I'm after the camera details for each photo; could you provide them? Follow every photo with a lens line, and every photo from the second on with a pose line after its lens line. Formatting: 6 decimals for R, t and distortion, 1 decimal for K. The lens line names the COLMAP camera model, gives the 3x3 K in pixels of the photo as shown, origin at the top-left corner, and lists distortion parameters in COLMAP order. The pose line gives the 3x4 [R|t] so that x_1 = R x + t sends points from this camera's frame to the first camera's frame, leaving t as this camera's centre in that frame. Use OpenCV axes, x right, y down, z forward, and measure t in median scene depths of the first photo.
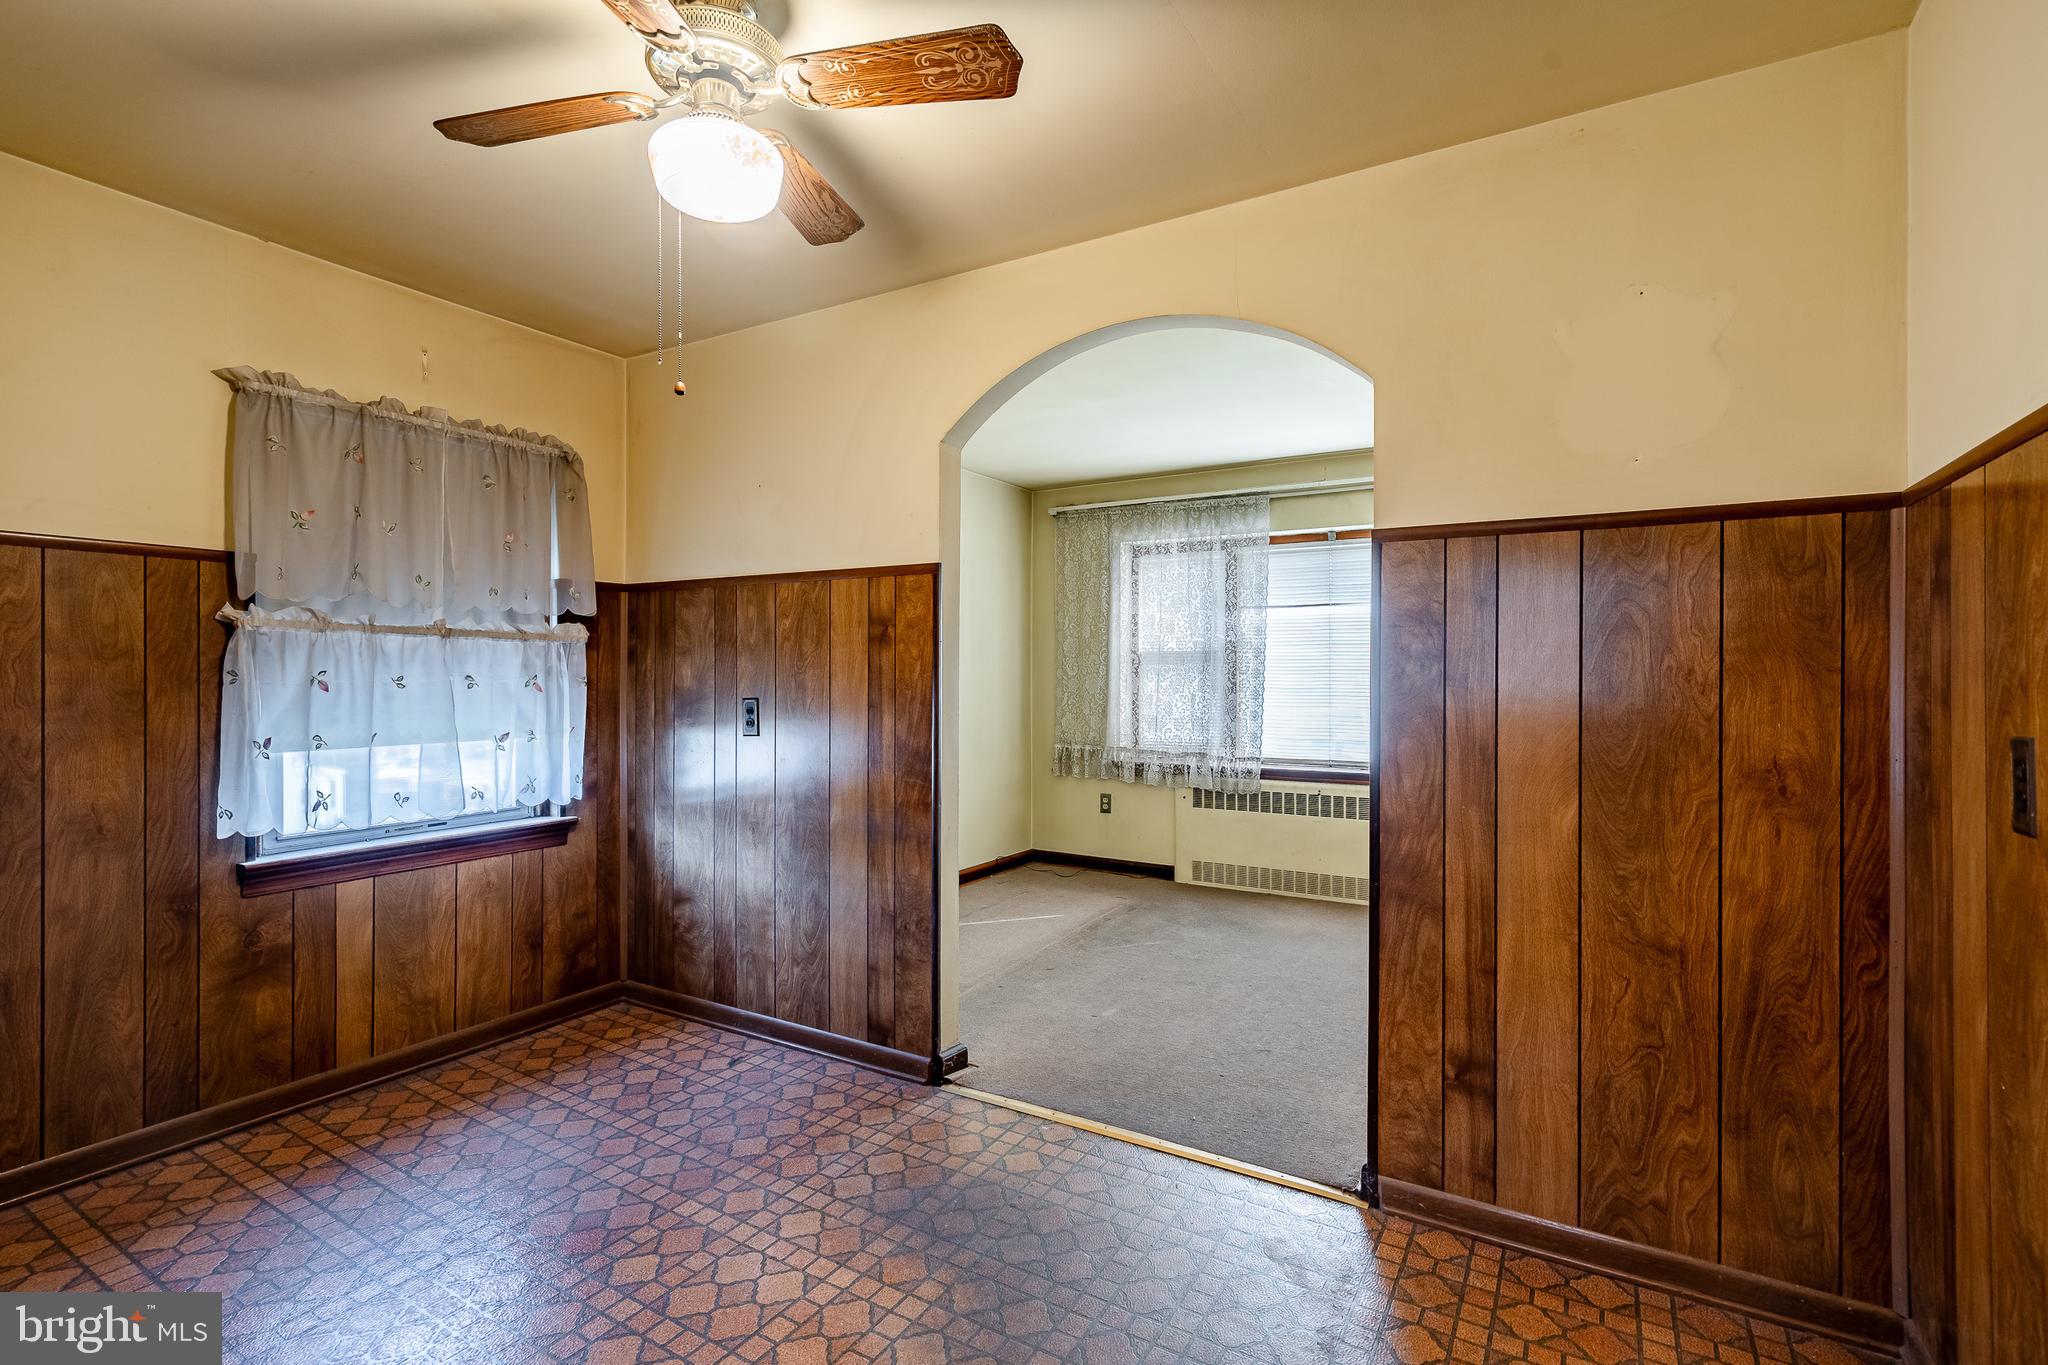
lens RADIAL K [[957.3, 0, 1026.5], [0, 957.3, 680.8], [0, 0, 1]] dist [-0.004818, 0.000677]
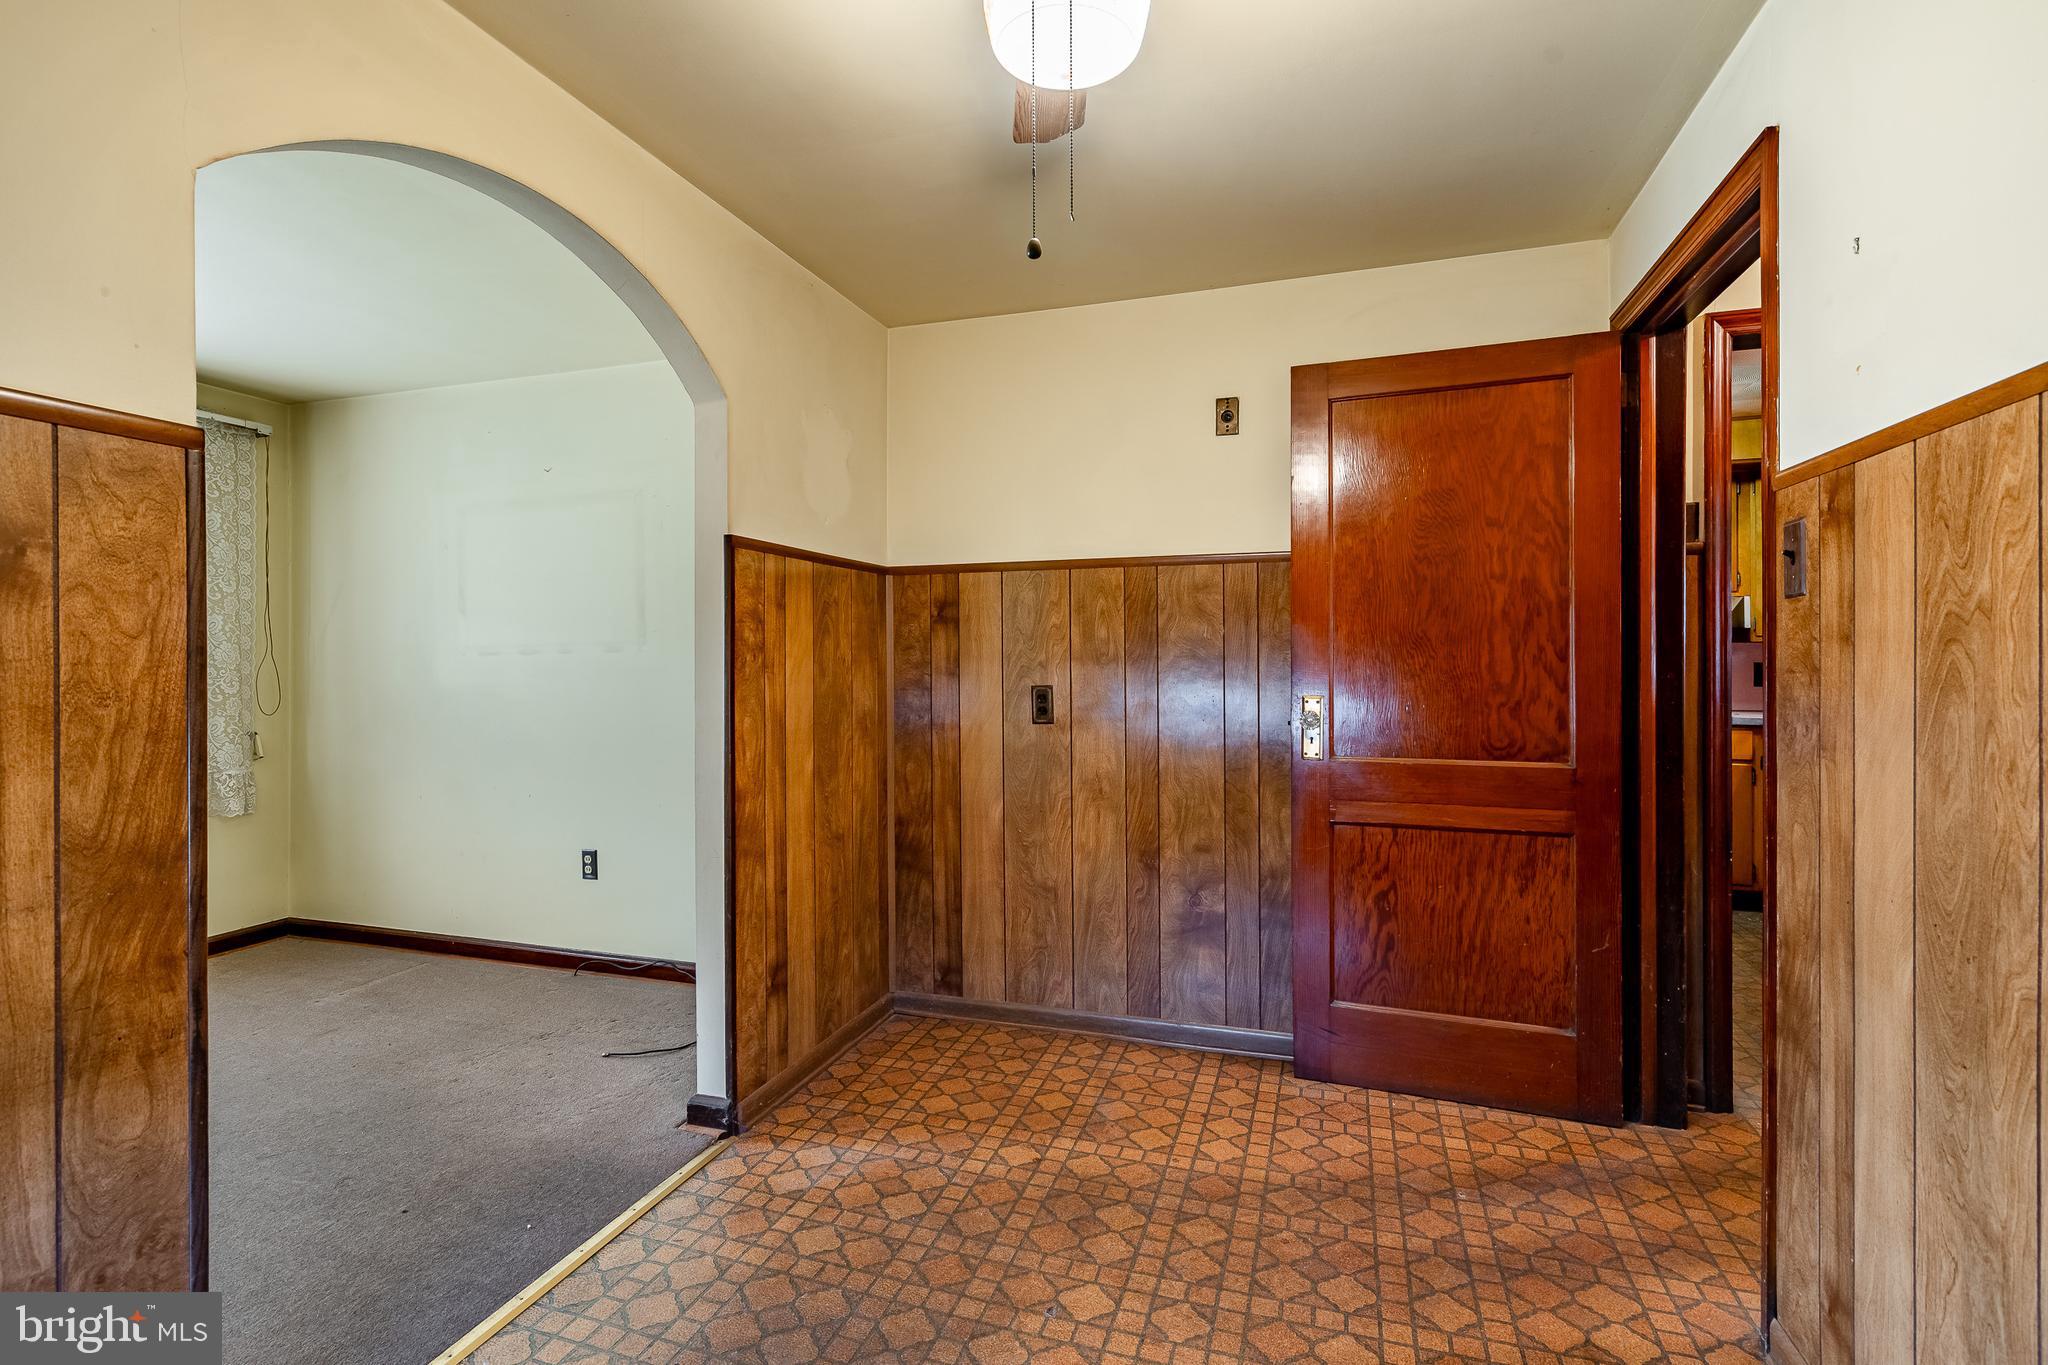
lens RADIAL K [[957.3, 0, 1028.3], [0, 957.3, 660.5], [0, 0, 1]] dist [-0.004818, 0.000677]
pose [[-0.228462, -0.002853, 0.973549, -0.844161], [0.007880, 0.999958, 0.004780, -0.013081], [-0.973521, 0.008763, -0.228430, 0.952597]]
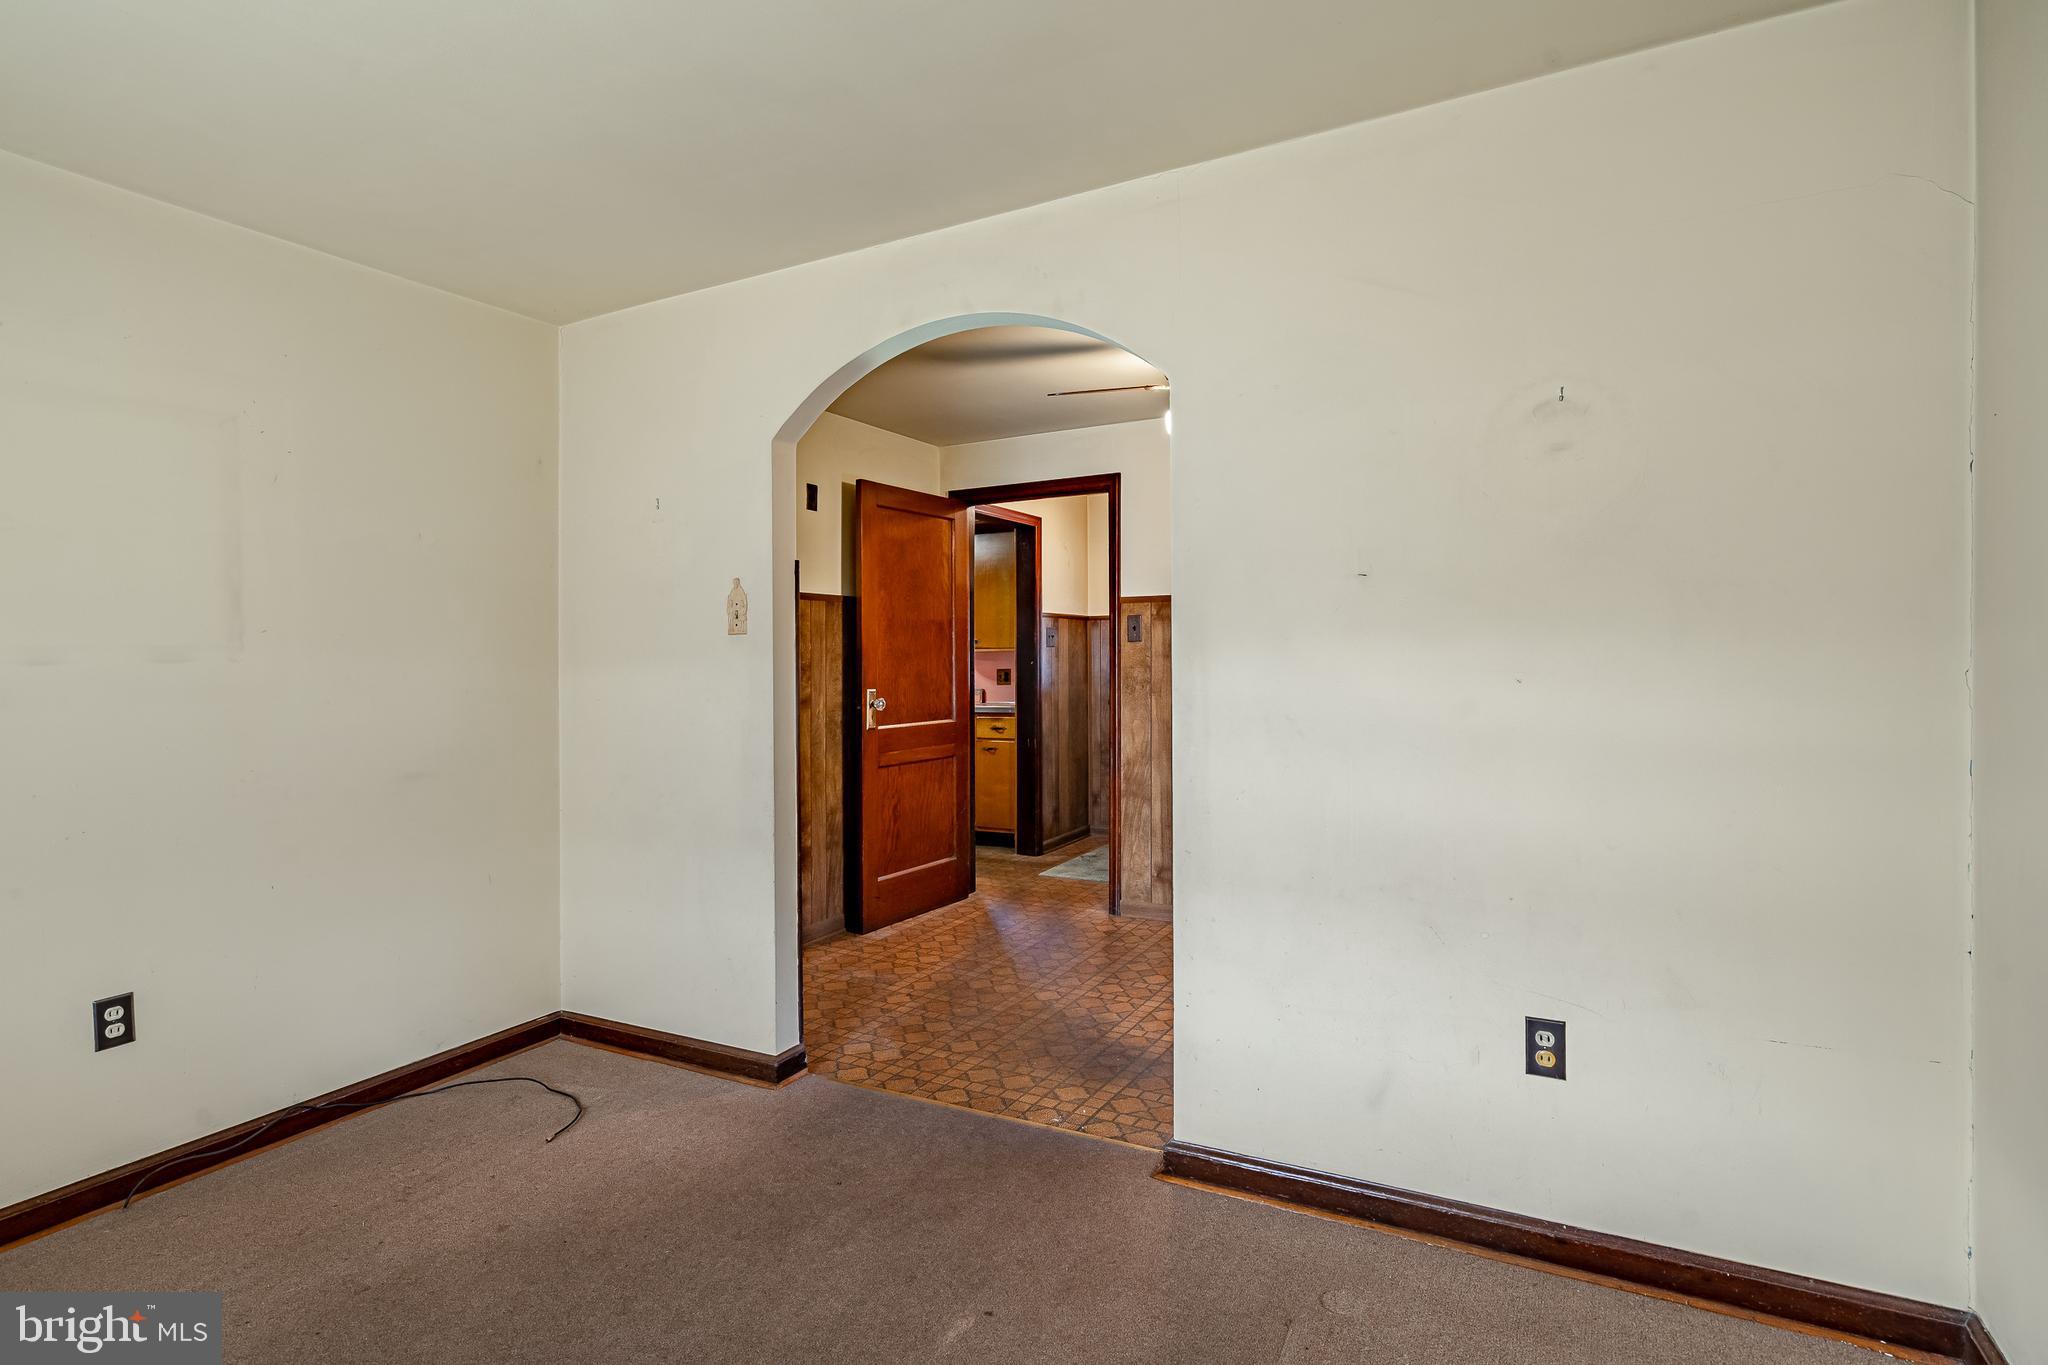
lens RADIAL K [[1004.1, 0, 1030.7], [0, 1004.1, 674.5], [0, 0, 1]] dist [-0.009686, 0.000979]
pose [[-0.998520, 0.008749, -0.053684, 0.119816], [0.007825, 0.999818, 0.017398, -0.023081], [0.053826, 0.016952, -0.998406, 2.485143]]
